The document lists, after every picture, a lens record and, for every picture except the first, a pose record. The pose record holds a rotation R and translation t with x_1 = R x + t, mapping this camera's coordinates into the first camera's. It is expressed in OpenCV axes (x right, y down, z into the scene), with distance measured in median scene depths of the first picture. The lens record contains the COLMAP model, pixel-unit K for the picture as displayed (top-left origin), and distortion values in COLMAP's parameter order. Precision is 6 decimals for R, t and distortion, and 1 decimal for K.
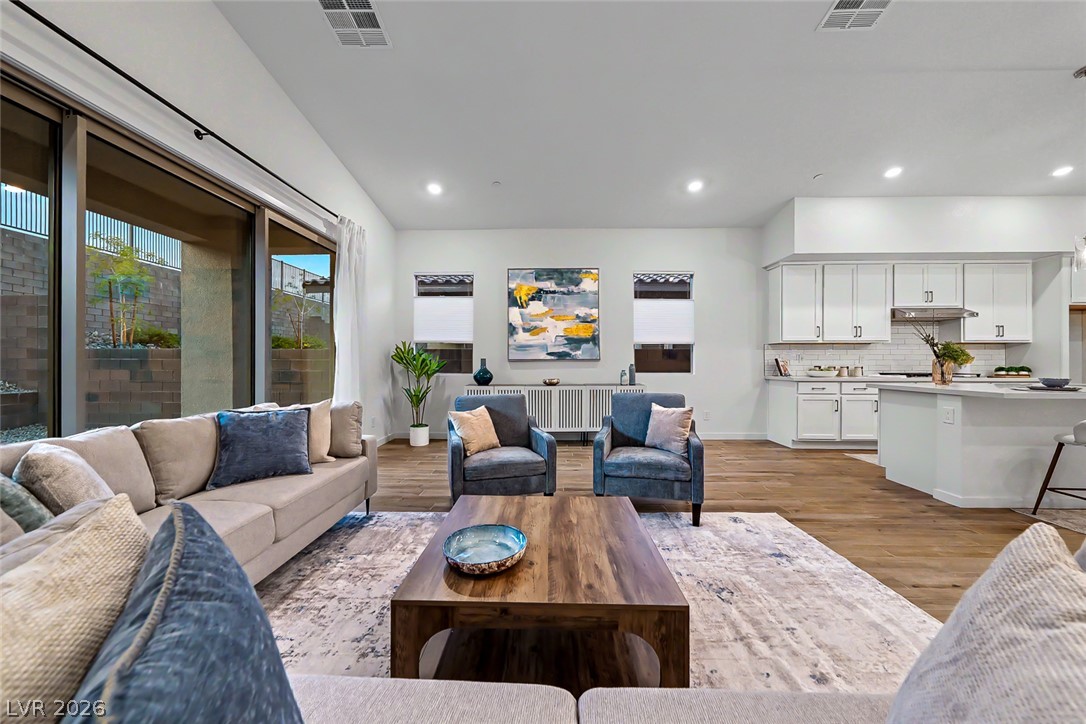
lens RADIAL K [[377.7, 0, 543.0], [0, 377.7, 362.0], [0, 0, 1]] dist [-0.004742, 0.000085]
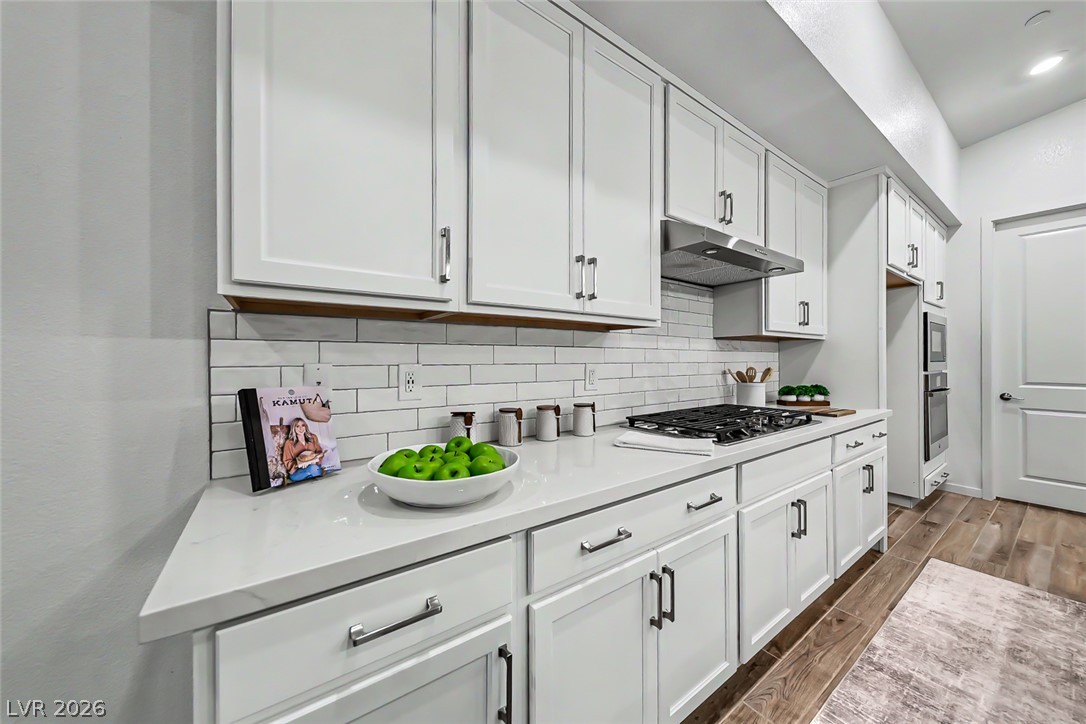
lens RADIAL K [[382.2, 0, 543.0], [0, 382.2, 362.0], [0, 0, 1]] dist [0.000371, 0.000024]
pose [[0.795736, -0.005291, 0.605620, 0.609774], [0.005558, 0.999984, 0.001434, -0.021081], [-0.605618, 0.002225, 0.795753, 0.756089]]
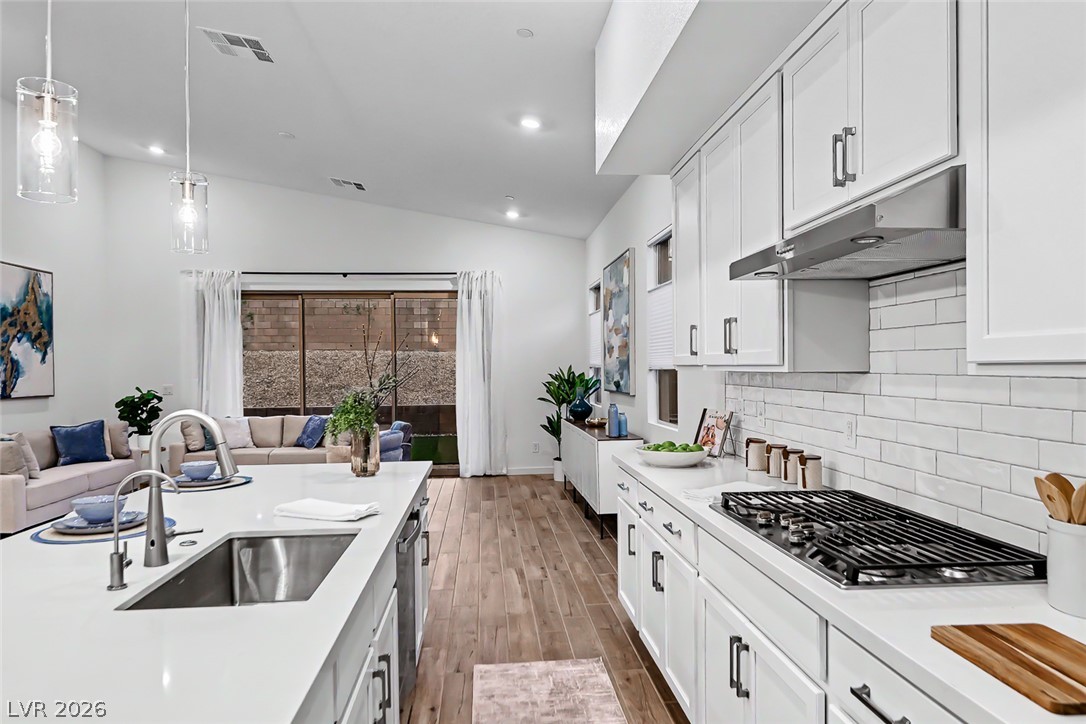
lens RADIAL K [[710.5, 0, 548.1], [0, 710.5, 370.3], [0, 0, 1]] dist [0.052279, -0.047159]
pose [[0.107744, 0.002710, -0.994175, 1.307383], [0.006272, 0.999975, 0.003405, -0.051971], [0.994159, -0.006603, 0.107724, 0.737652]]
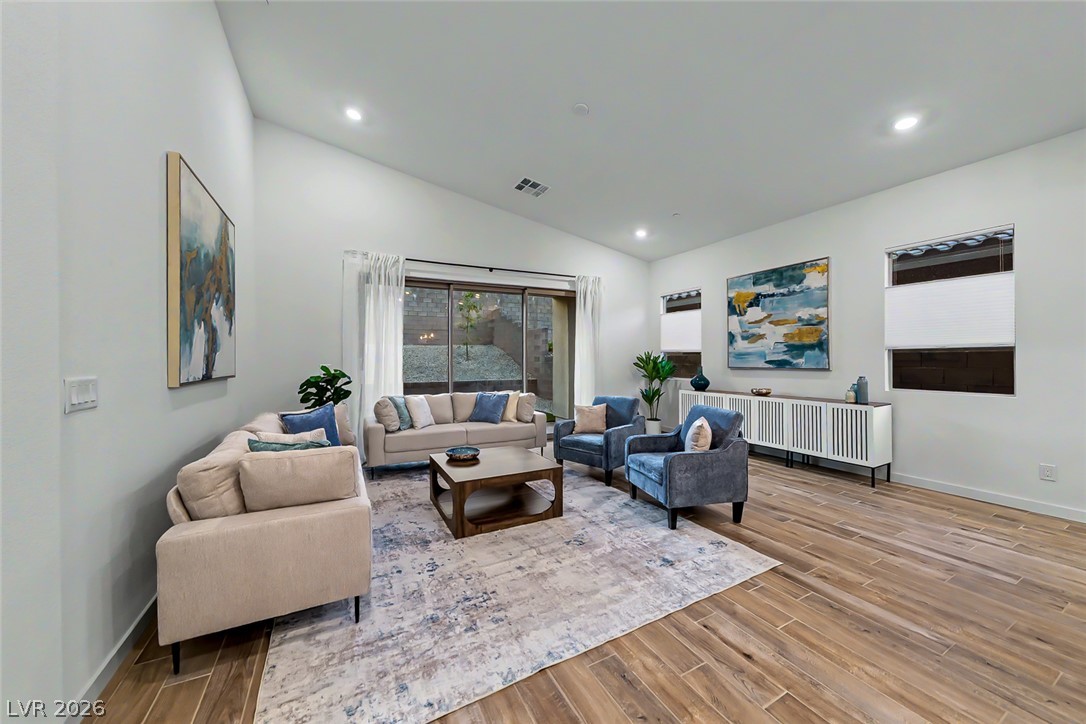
lens RADIAL K [[385.3, 0, 541.7], [0, 385.3, 358.8], [0, 0, 1]] dist [0.001377, 0.000189]
pose [[0.486944, -0.001639, -0.873432, 0.575444], [0.001616, 0.999998, -0.000976, -0.029985], [0.873432, -0.000937, 0.486945, 0.054724]]
